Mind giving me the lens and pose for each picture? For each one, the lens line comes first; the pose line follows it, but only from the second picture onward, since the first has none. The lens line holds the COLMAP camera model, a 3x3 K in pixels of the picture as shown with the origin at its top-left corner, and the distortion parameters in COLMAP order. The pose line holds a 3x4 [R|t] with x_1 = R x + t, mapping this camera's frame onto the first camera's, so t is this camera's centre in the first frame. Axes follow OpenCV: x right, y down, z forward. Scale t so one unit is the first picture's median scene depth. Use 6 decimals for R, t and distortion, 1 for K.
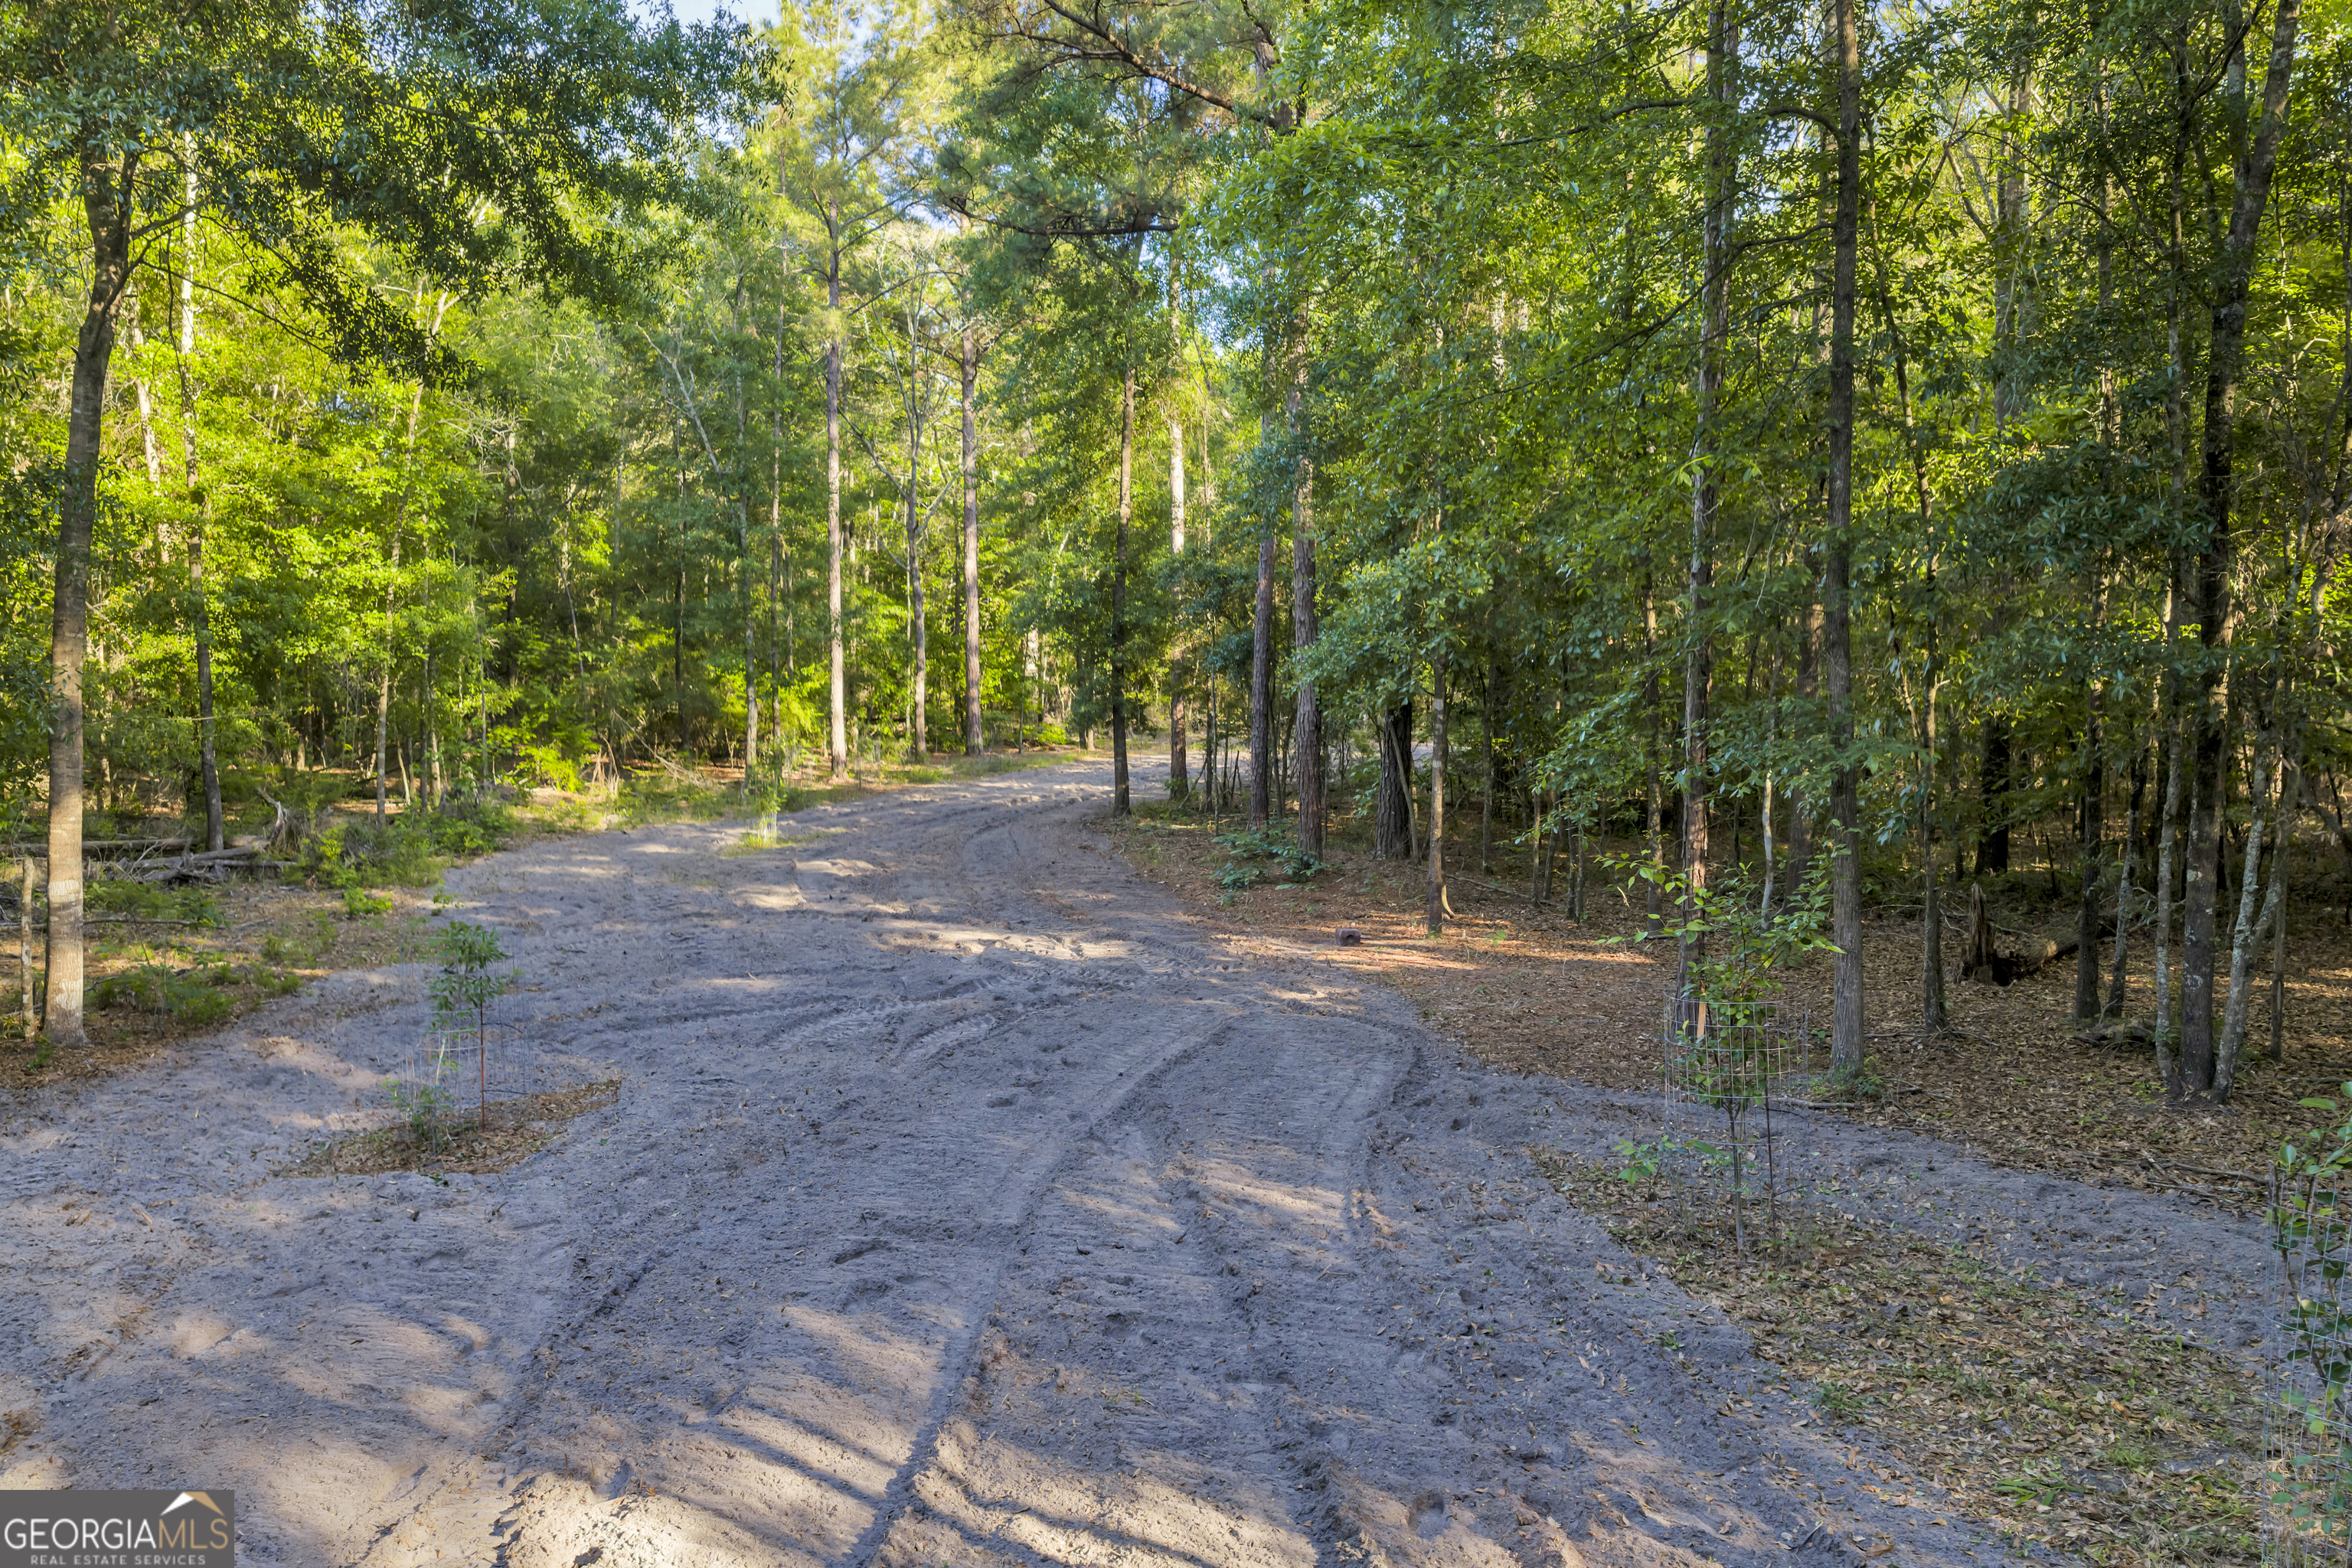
lens RADIAL K [[1922.4, 0, 1161.9], [0, 1922.4, 833.9], [0, 0, 1]] dist [0.004096, -0.000392]
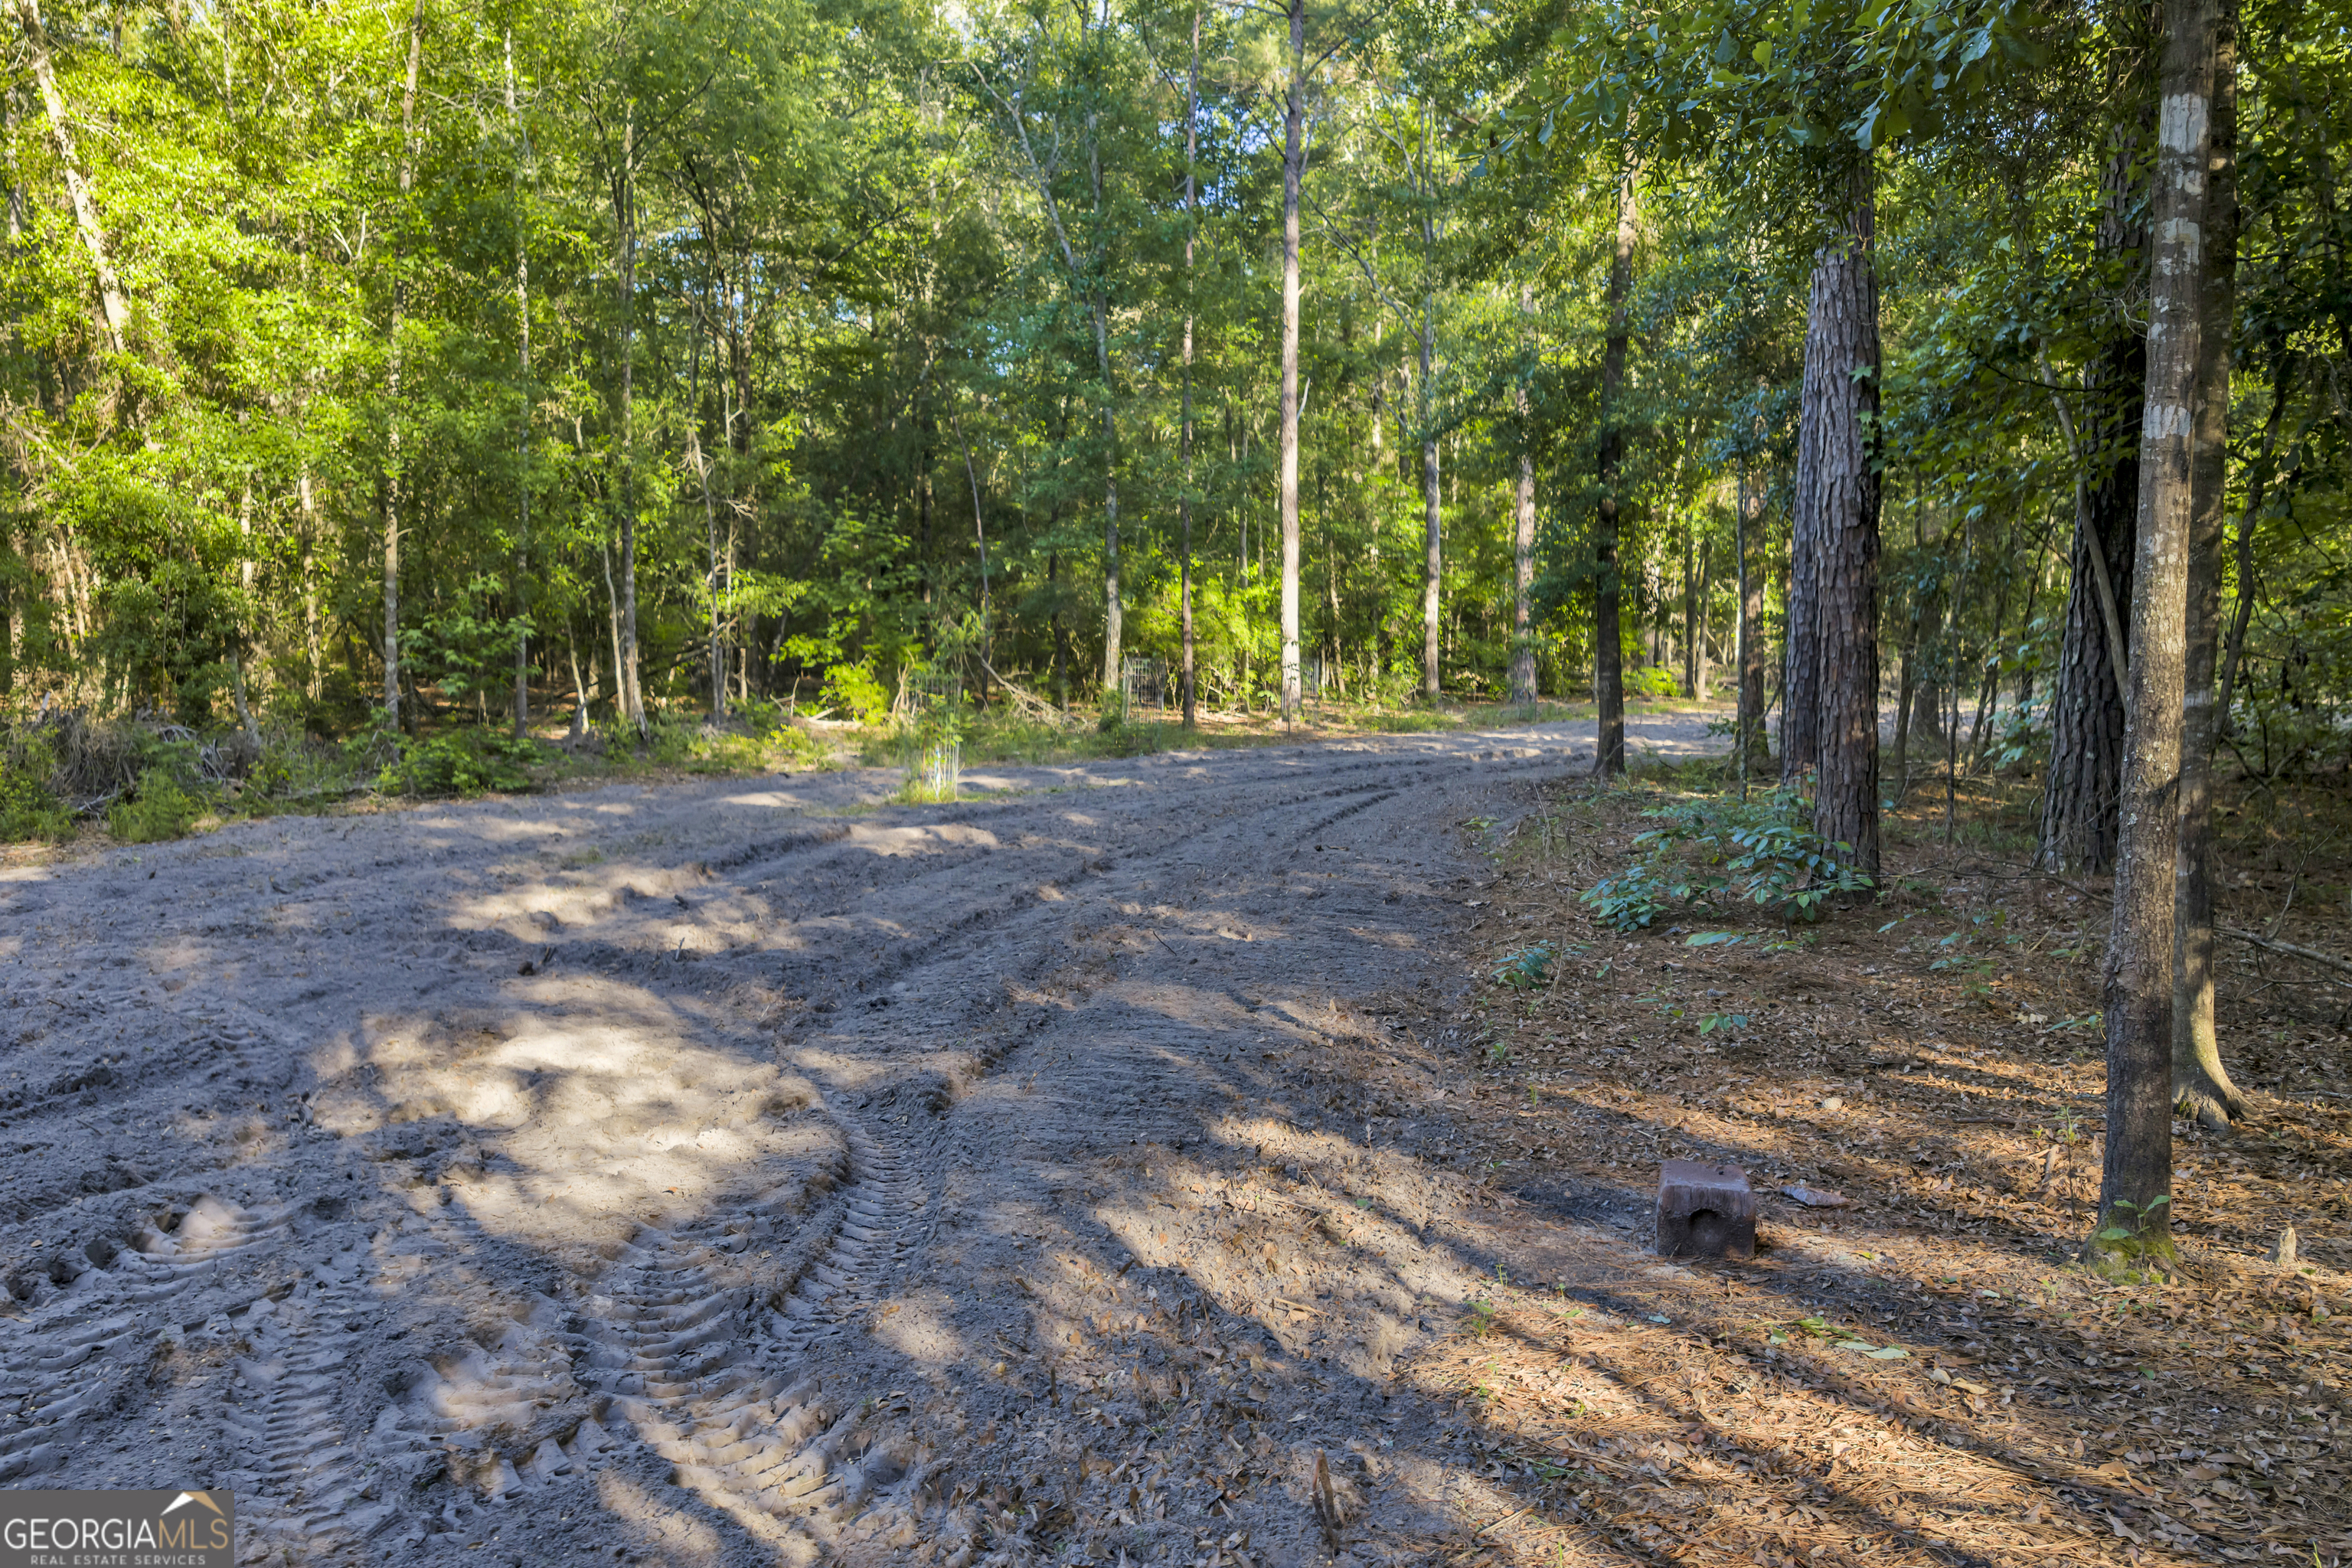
lens RADIAL K [[1933.3, 0, 1172.2], [0, 1933.3, 778.6], [0, 0, 1]] dist [0.002760, -0.020169]
pose [[0.931114, 0.026348, -0.363777, 0.074002], [-0.034216, 0.999299, -0.015200, 0.005735], [0.363121, 0.026600, 0.931362, 0.471363]]
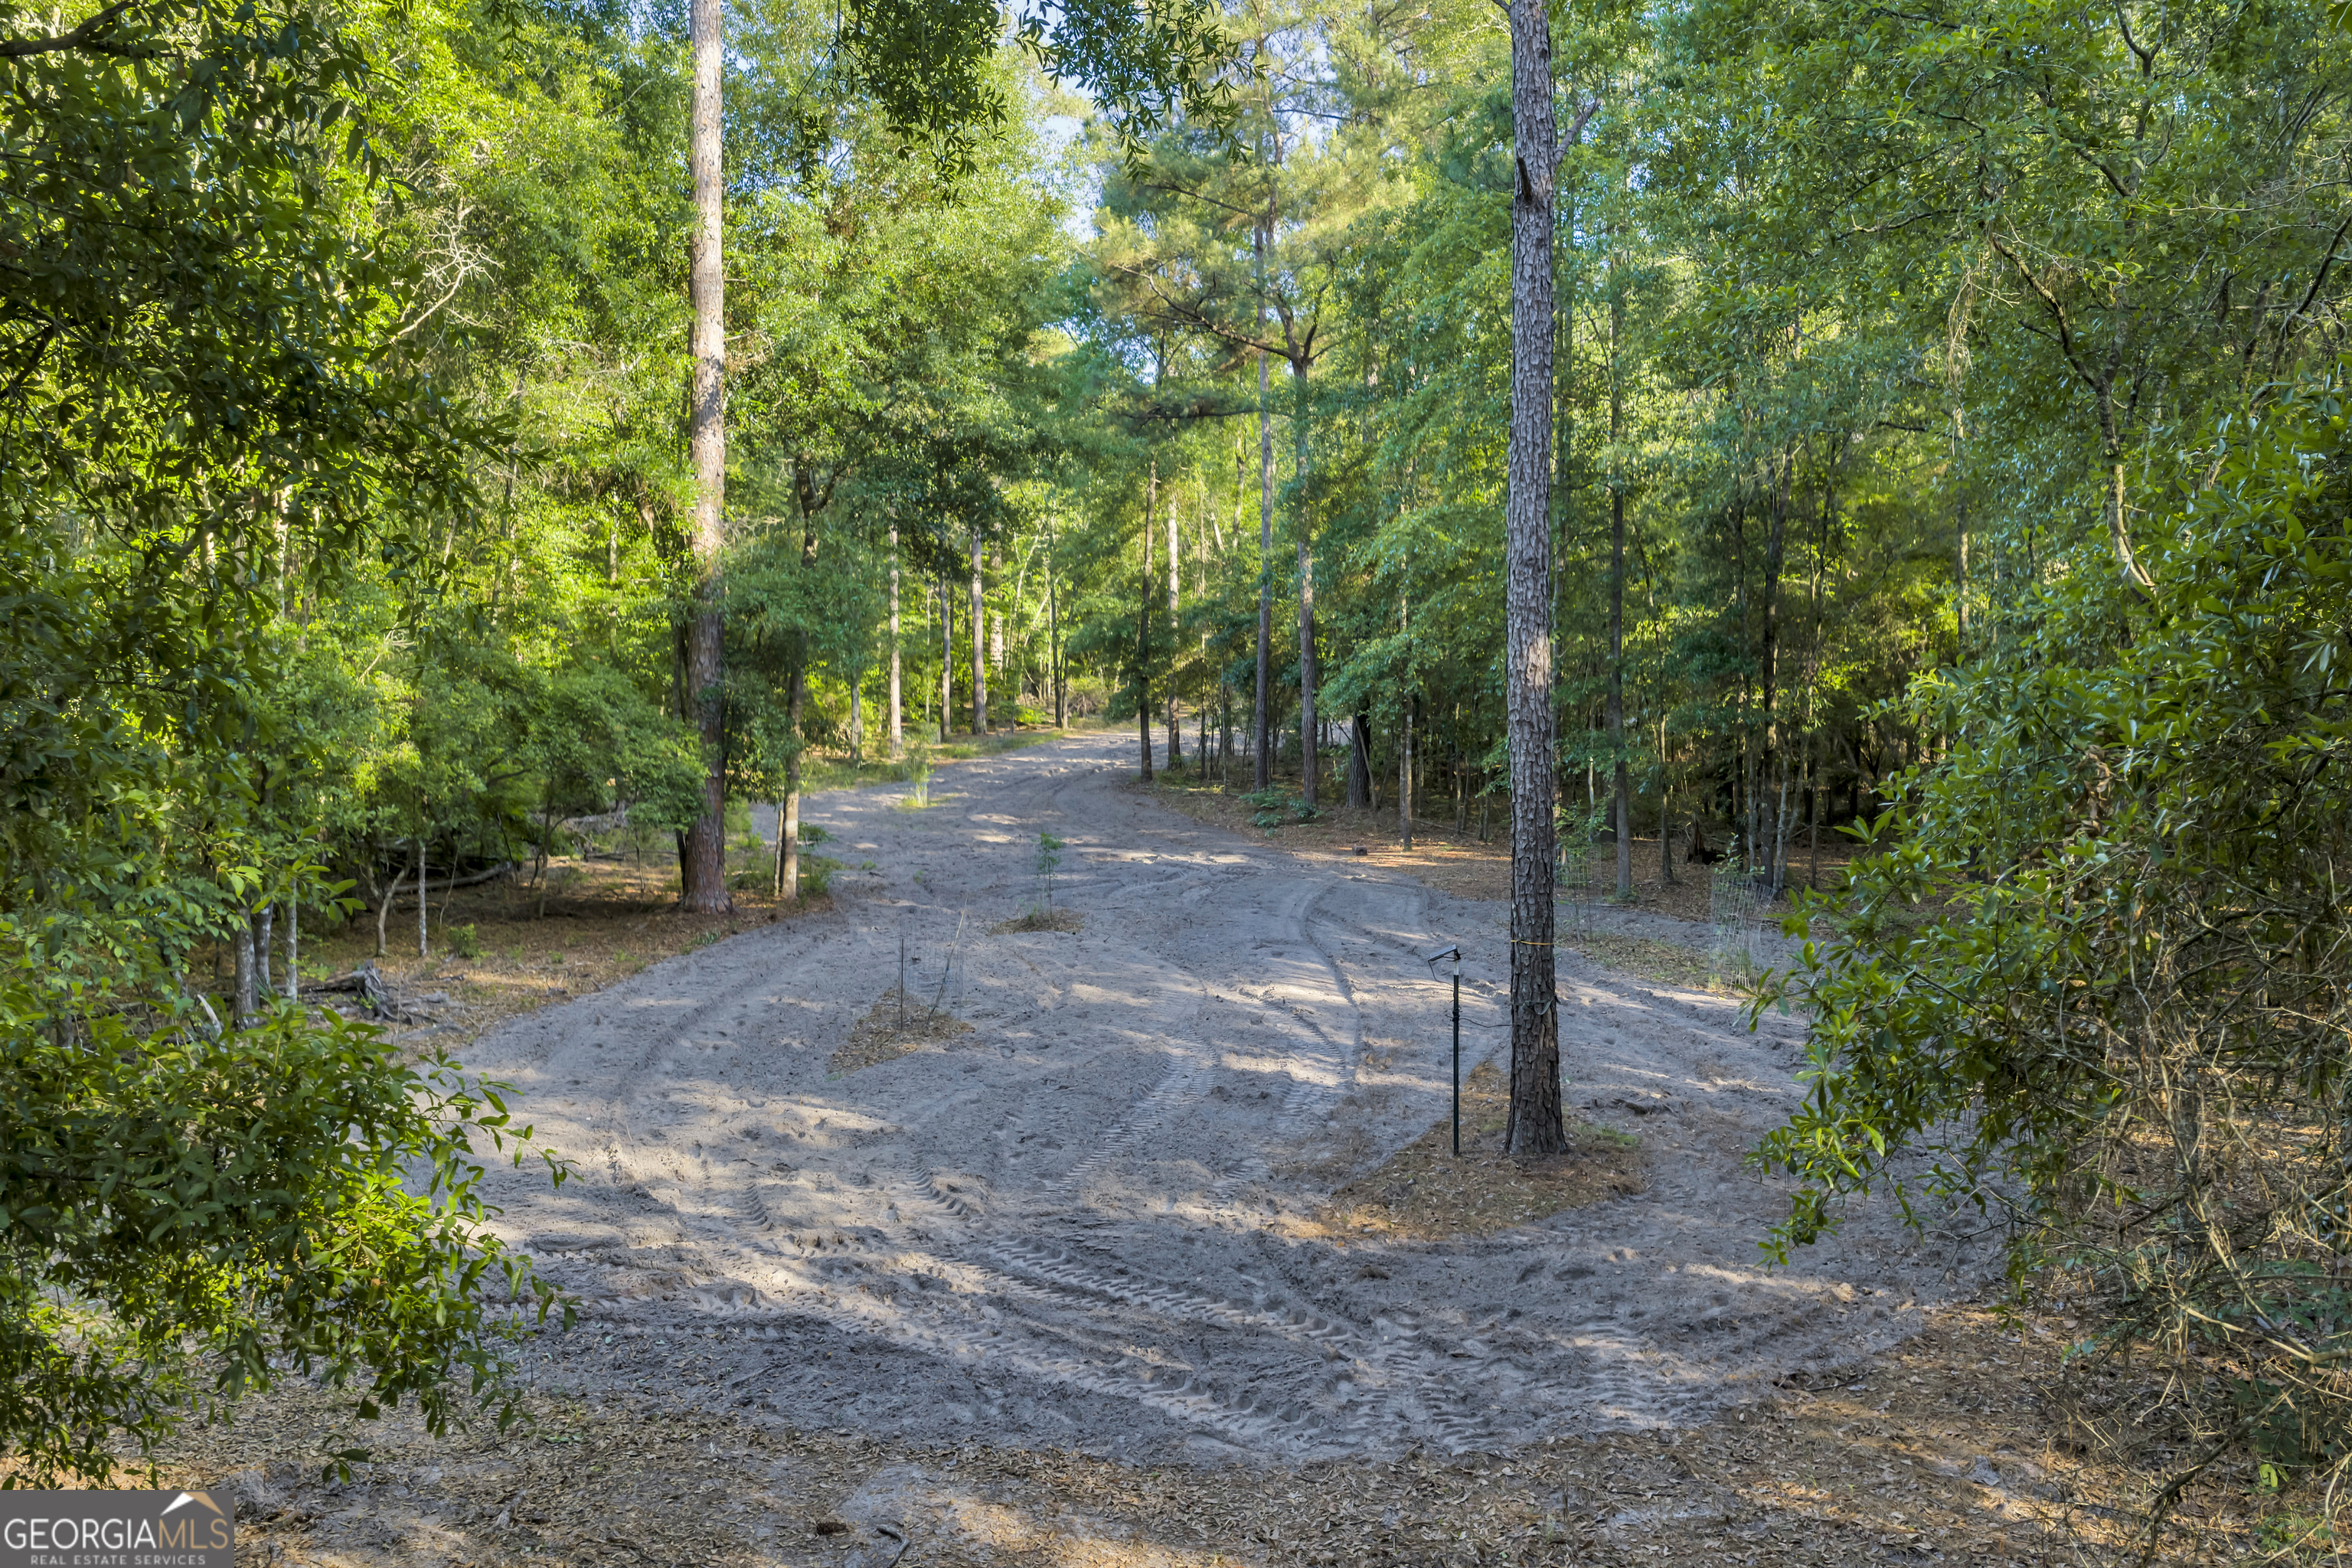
lens RADIAL K [[1933.3, 0, 1172.2], [0, 1933.3, 778.6], [0, 0, 1]] dist [0.002760, -0.020169]
pose [[0.996206, -0.009922, 0.086454, -0.144821], [0.010726, 0.999903, -0.008833, 0.000735], [-0.086358, 0.009727, 0.996217, -0.478564]]
